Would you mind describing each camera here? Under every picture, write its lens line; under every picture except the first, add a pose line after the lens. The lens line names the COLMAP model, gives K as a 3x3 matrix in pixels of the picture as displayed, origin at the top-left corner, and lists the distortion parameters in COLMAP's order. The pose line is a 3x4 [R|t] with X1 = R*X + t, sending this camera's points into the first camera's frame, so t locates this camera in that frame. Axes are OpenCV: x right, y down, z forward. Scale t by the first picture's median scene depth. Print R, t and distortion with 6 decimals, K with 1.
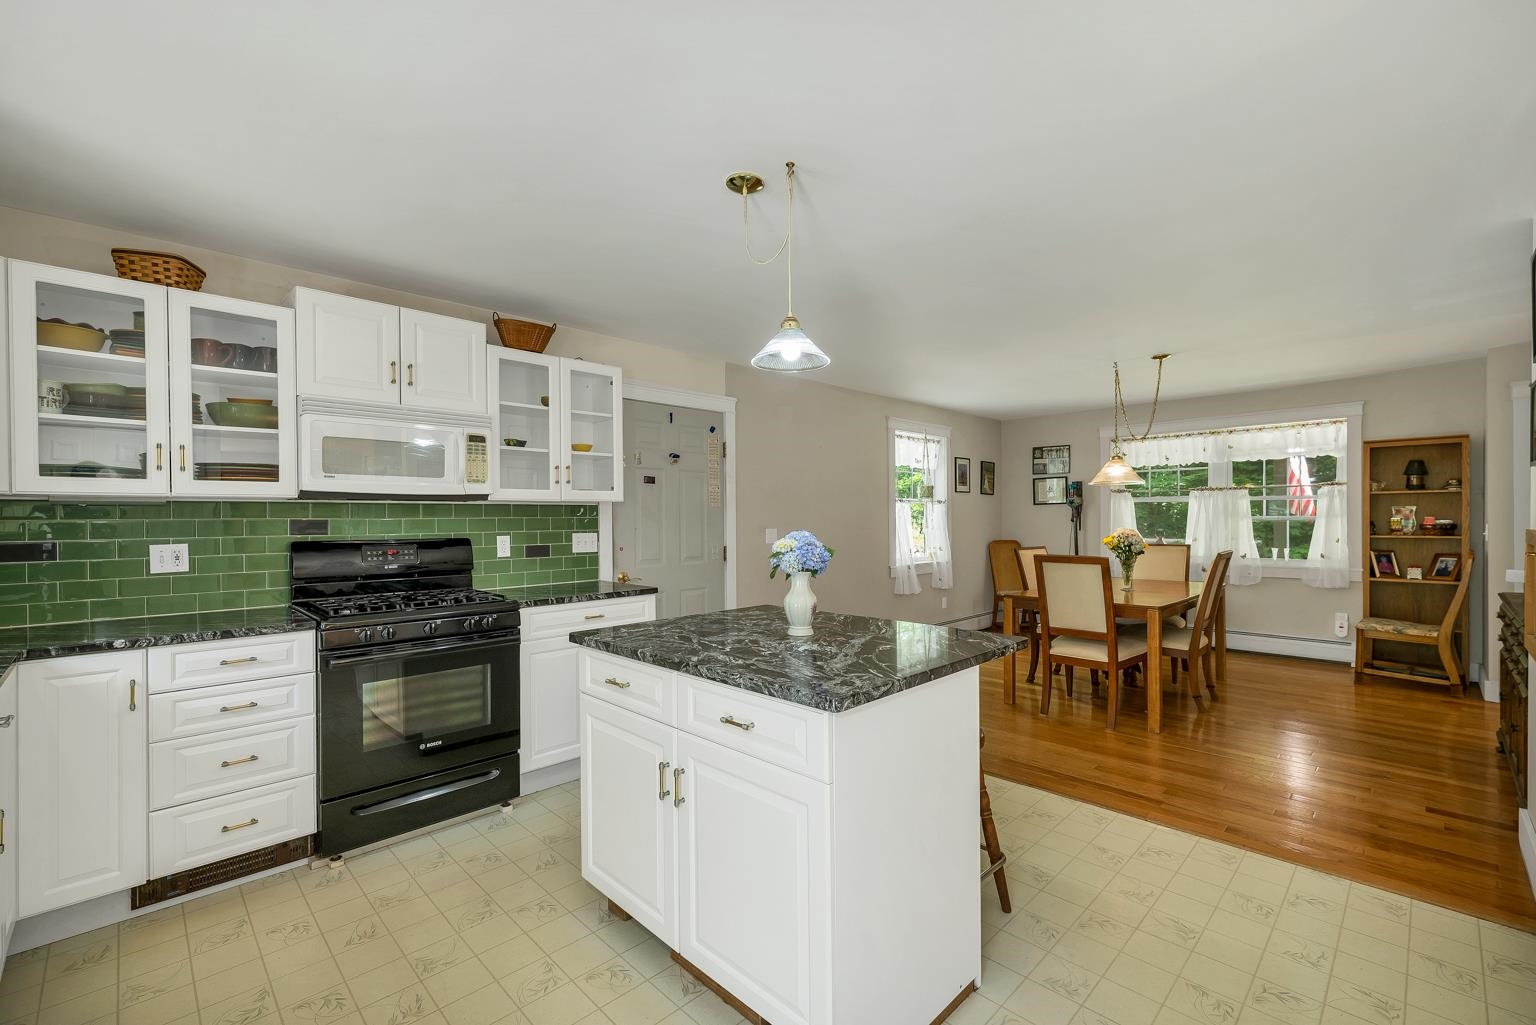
lens RADIAL K [[648.5, 0, 761.1], [0, 648.5, 524.2], [0, 0, 1]] dist [0.003947, -0.000471]
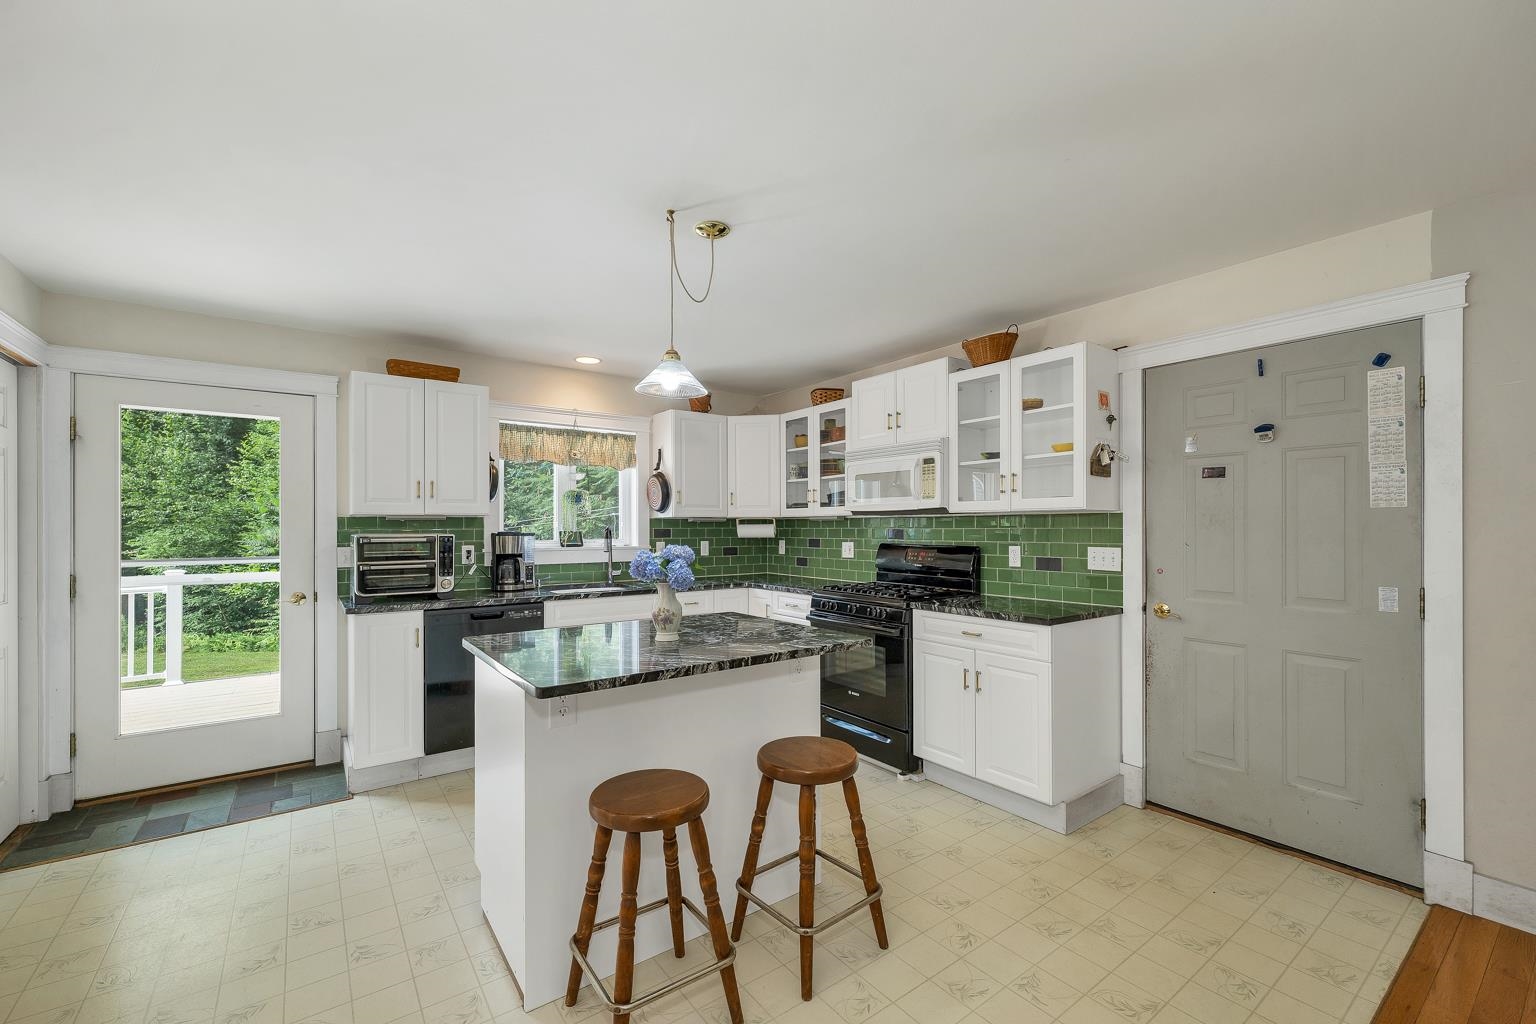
lens RADIAL K [[648.5, 0, 770.7], [0, 648.5, 523.7], [0, 0, 1]] dist [0.003947, -0.000471]
pose [[-0.140049, 0.001026, -0.990144, 0.311012], [-0.006124, 0.999979, 0.001902, -0.007717], [0.990126, 0.006330, -0.140040, 0.360098]]
